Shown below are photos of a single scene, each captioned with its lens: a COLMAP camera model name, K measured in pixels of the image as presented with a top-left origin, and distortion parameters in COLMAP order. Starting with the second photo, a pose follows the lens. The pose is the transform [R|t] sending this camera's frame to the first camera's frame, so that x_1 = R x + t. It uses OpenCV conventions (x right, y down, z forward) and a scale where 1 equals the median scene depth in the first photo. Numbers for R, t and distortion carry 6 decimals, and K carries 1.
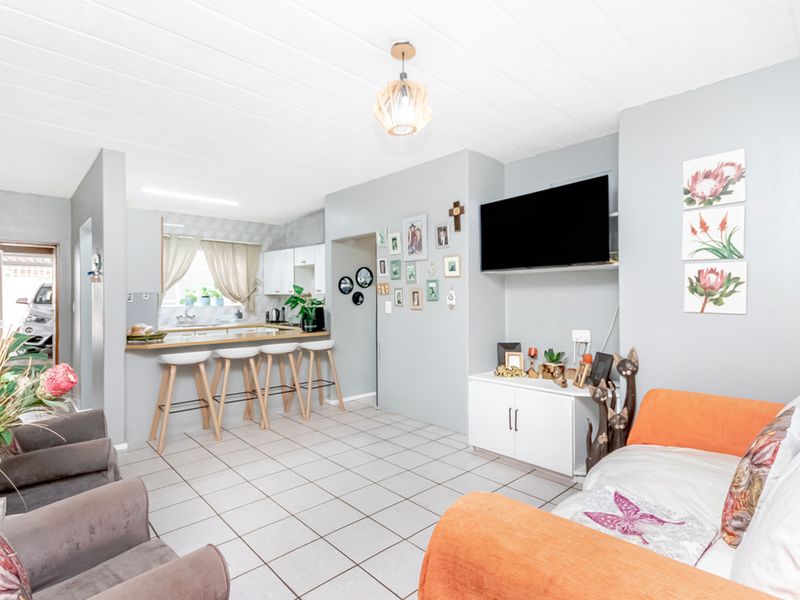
lens RADIAL K [[424.9, 0, 397.0], [0, 424.9, 294.6], [0, 0, 1]] dist [0.006027, 0.002579]
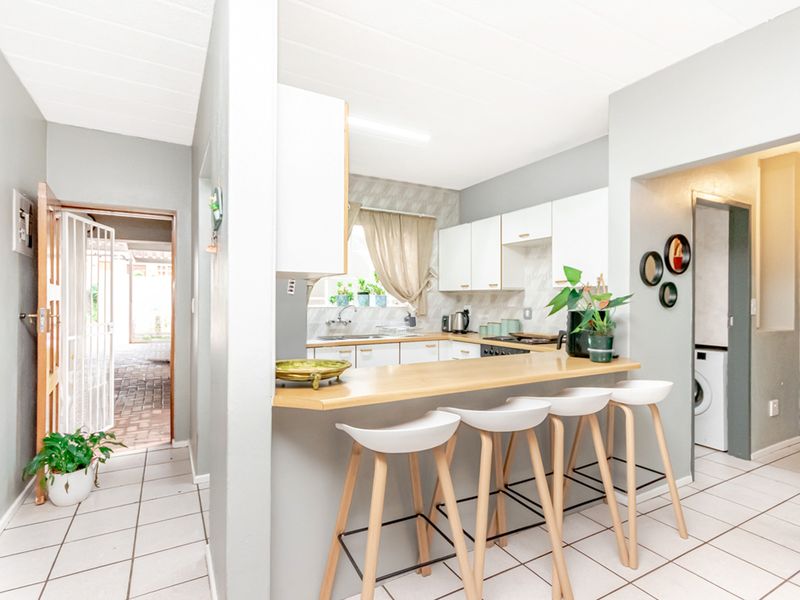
lens RADIAL K [[424.9, 0, 397.0], [0, 424.9, 294.6], [0, 0, 1]] dist [0.006027, 0.002579]
pose [[0.971547, 0.004544, -0.236804, -0.370168], [-0.005655, 0.999976, -0.004013, 0.015252], [0.236780, 0.005238, 0.971549, 0.548101]]
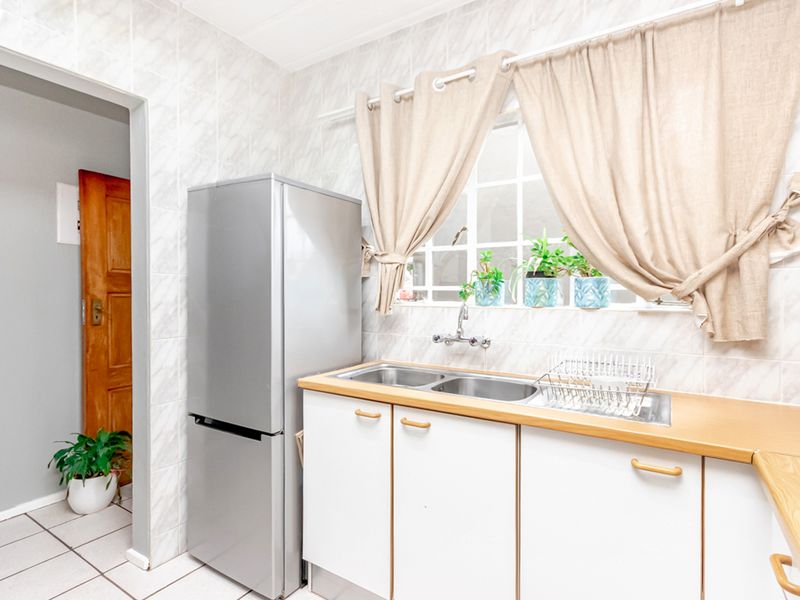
lens RADIAL K [[424.9, 0, 397.0], [0, 424.9, 294.6], [0, 0, 1]] dist [0.006027, 0.002579]
pose [[0.248178, 0.001599, -0.968713, -0.323552], [0.005958, 0.999977, 0.003177, 0.025895], [0.968696, -0.006560, 0.248163, 1.323170]]
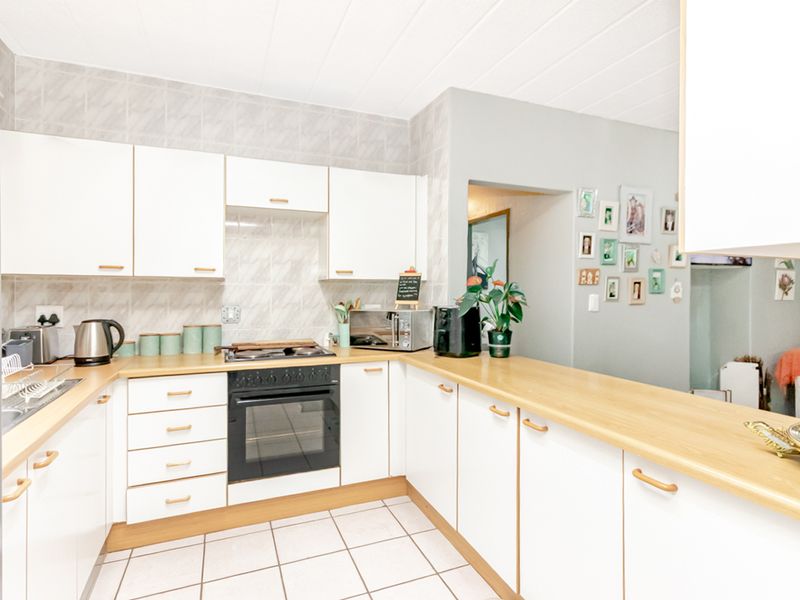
lens RADIAL K [[424.9, 0, 397.0], [0, 424.9, 294.6], [0, 0, 1]] dist [0.006027, 0.002579]
pose [[0.352499, -0.003641, 0.935805, -0.835726], [-0.011031, 0.999907, 0.008046, 0.014451], [-0.935747, -0.013159, 0.352426, 1.100310]]
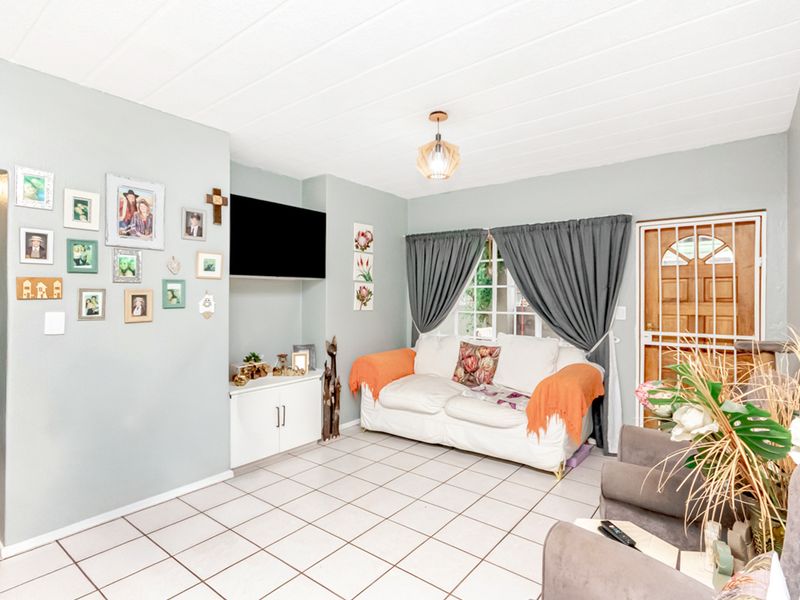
lens RADIAL K [[424.9, 0, 397.0], [0, 424.9, 294.6], [0, 0, 1]] dist [0.006027, 0.002579]
pose [[-0.160602, 0.008533, 0.986982, -0.647923], [-0.007965, 0.999919, -0.009941, -0.004434], [-0.986987, -0.009458, -0.160521, 0.686154]]
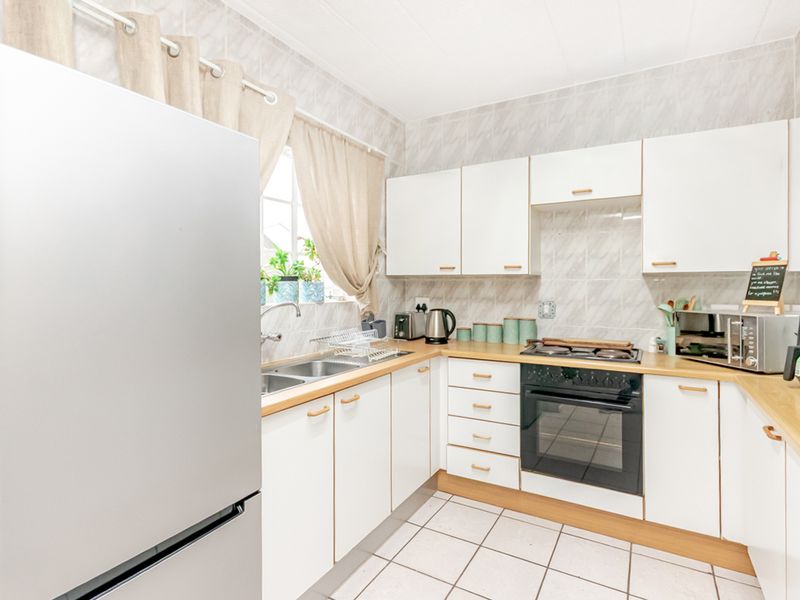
lens RADIAL K [[429.6, 0, 403.7], [0, 429.6, 287.9], [0, 0, 1]] dist [0.004174, 0.001740]
pose [[0.954368, 0.004541, 0.298600, -0.730594], [-0.008096, 0.999910, 0.010672, 0.013163], [-0.298525, -0.012602, 0.954319, 0.989545]]
